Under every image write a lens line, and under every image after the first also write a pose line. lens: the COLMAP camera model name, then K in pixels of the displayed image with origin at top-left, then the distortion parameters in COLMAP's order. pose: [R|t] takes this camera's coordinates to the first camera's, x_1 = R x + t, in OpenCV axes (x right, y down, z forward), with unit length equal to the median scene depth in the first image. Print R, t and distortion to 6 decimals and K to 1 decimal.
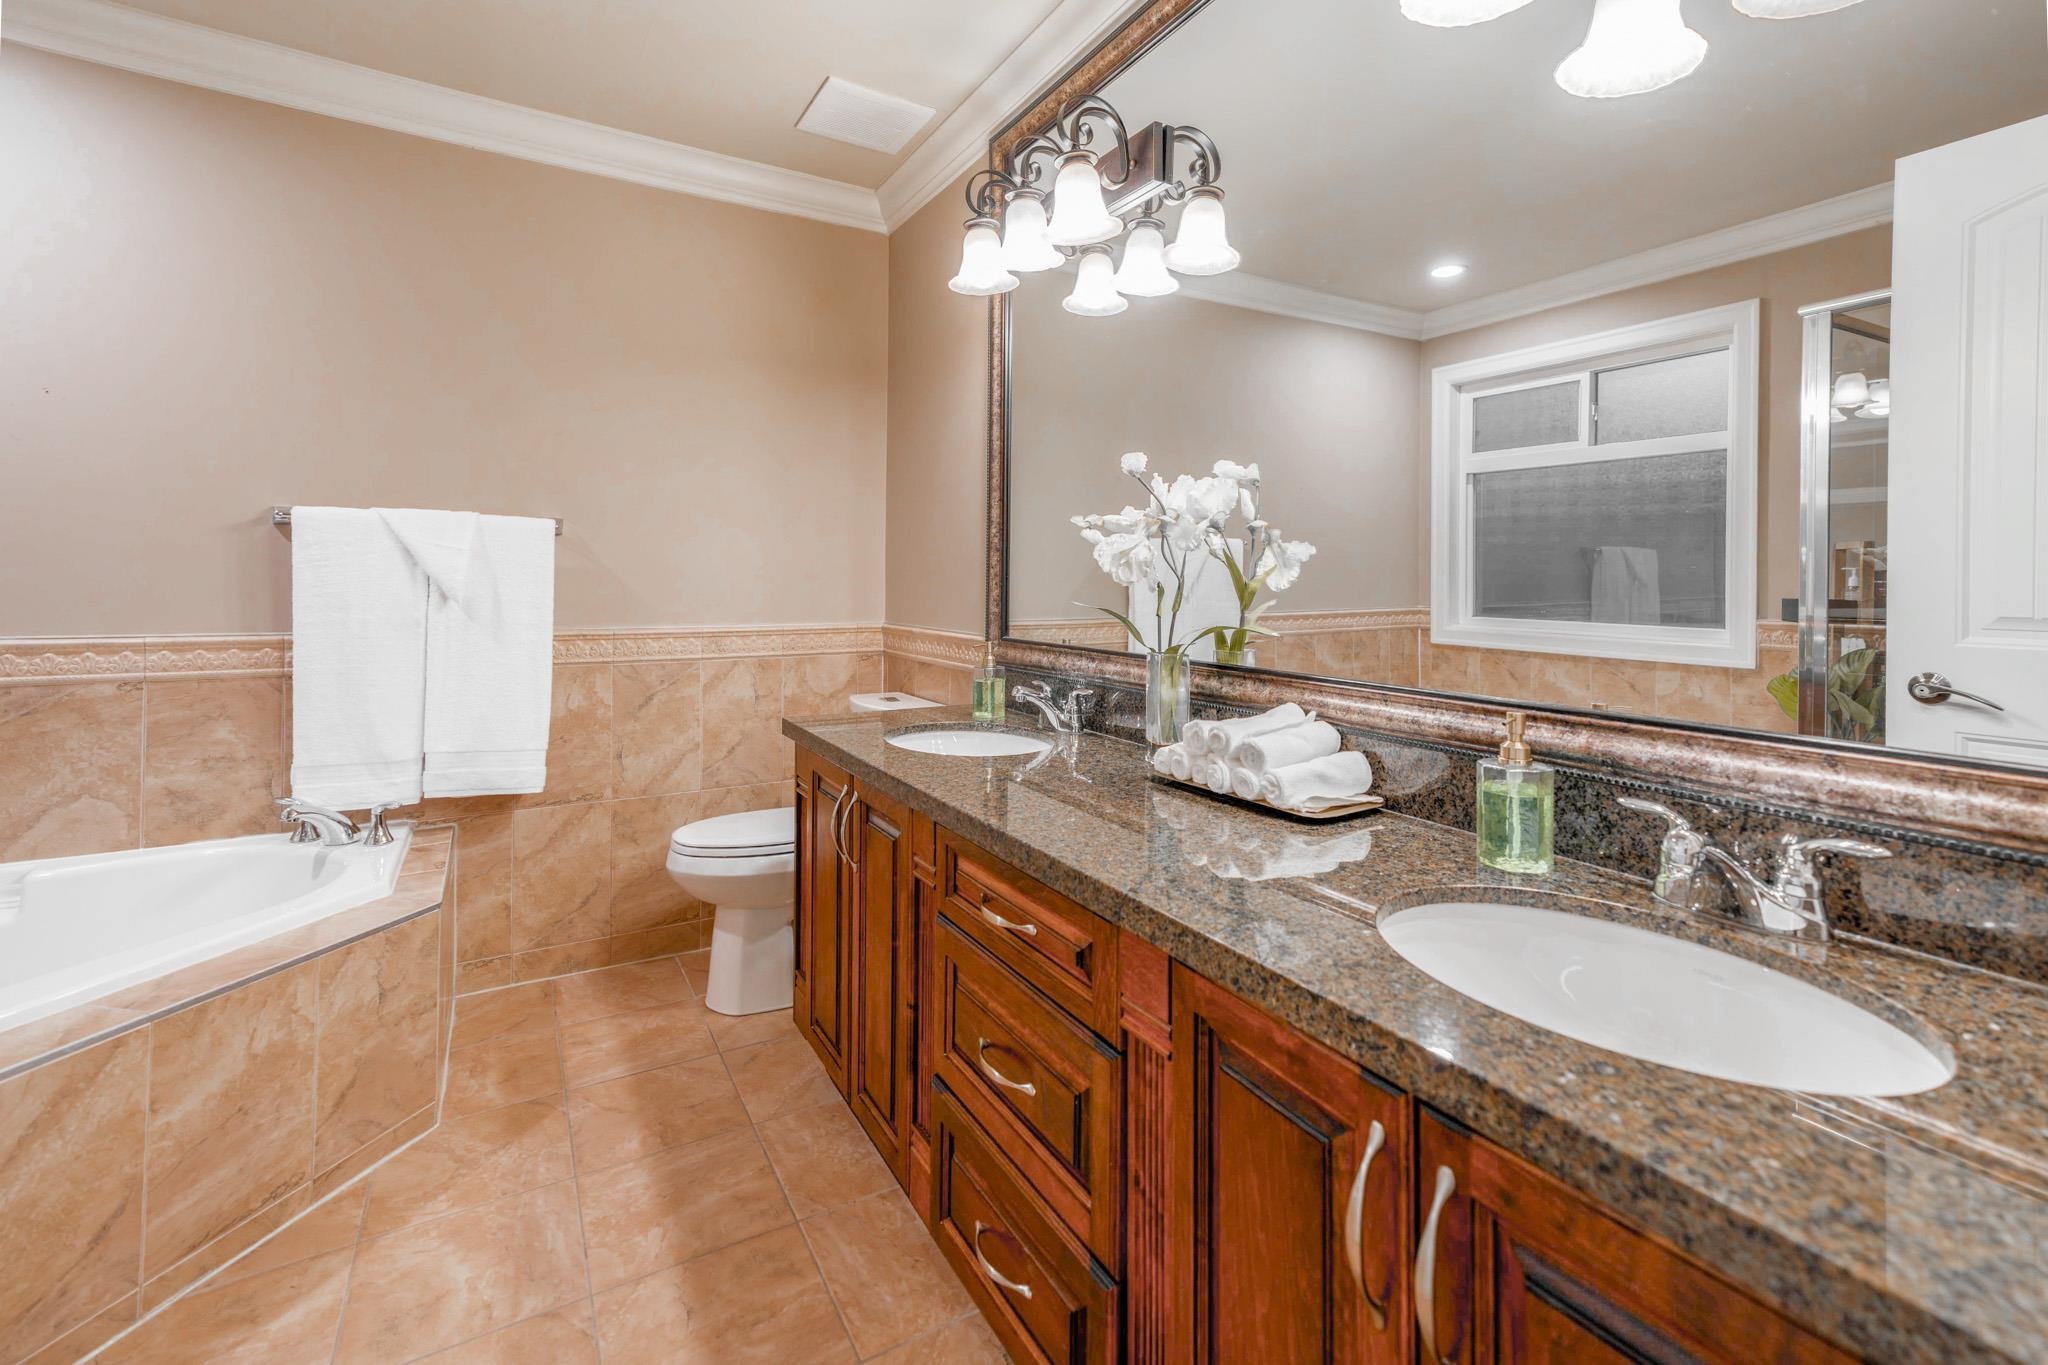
lens RADIAL K [[907.6, 0, 1027.6], [0, 907.6, 676.4], [0, 0, 1]] dist [0.034859, 0.002577]
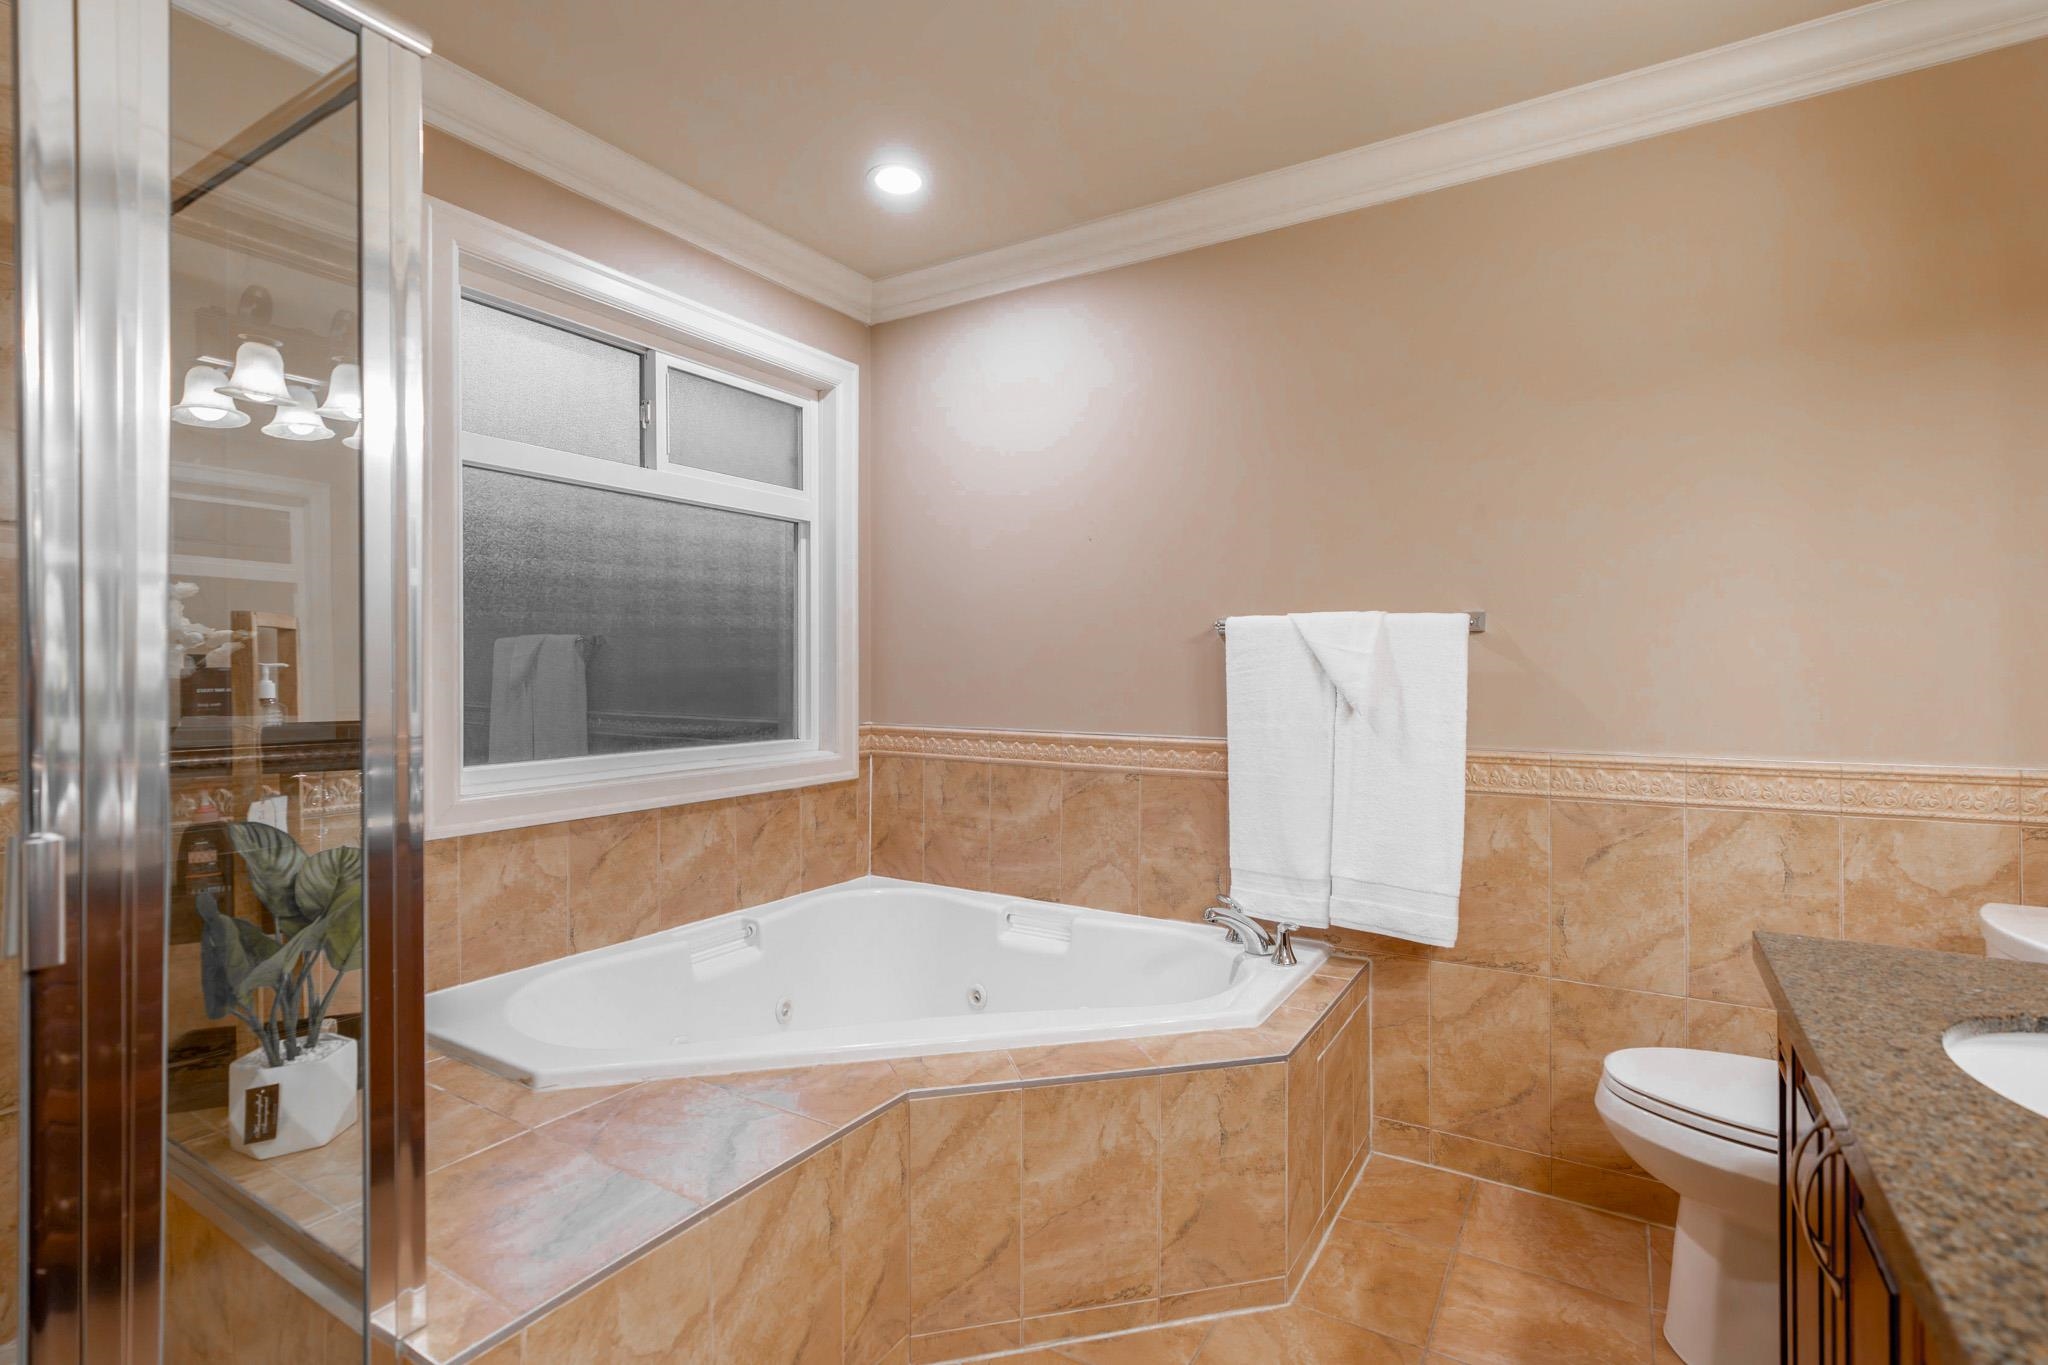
lens RADIAL K [[959.0, 0, 1026.8], [0, 959.0, 687.1], [0, 0, 1]] dist [-0.004707, 0.000989]
pose [[0.476459, 0.007598, -0.879164, 0.038543], [-0.094419, 0.994622, -0.042574, -0.035528], [0.874112, 0.103295, 0.474614, 0.275840]]
